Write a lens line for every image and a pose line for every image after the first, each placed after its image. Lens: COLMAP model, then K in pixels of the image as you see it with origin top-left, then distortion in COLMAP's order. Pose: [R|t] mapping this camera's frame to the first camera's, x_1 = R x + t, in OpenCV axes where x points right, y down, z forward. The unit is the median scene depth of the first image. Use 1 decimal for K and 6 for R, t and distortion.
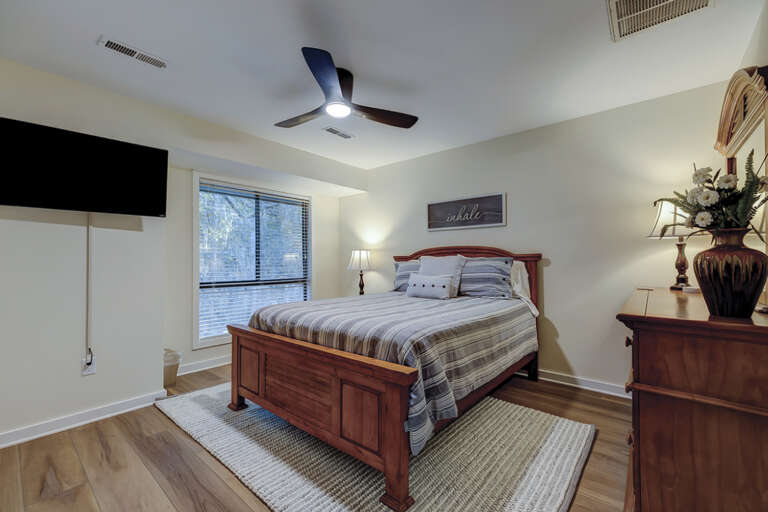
lens RADIAL K [[330.4, 0, 384.0], [0, 330.4, 256.0], [0, 0, 1]] dist [-0.001114, -0.000050]
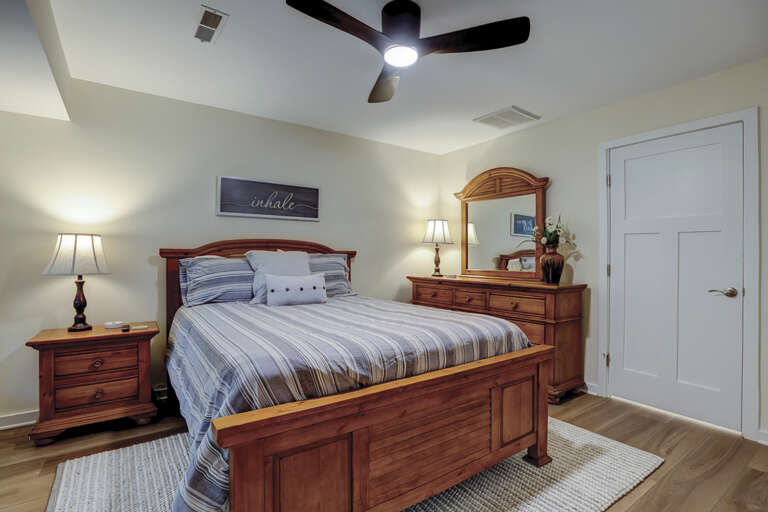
lens RADIAL K [[370.5, 0, 382.6], [0, 370.5, 239.2], [0, 0, 1]] dist [-0.050875, 0.000049]
pose [[0.256446, 0.052089, 0.965154, -0.660545], [-0.019467, 0.998623, -0.048723, 0.009665], [-0.966363, -0.006294, 0.257107, 0.570096]]
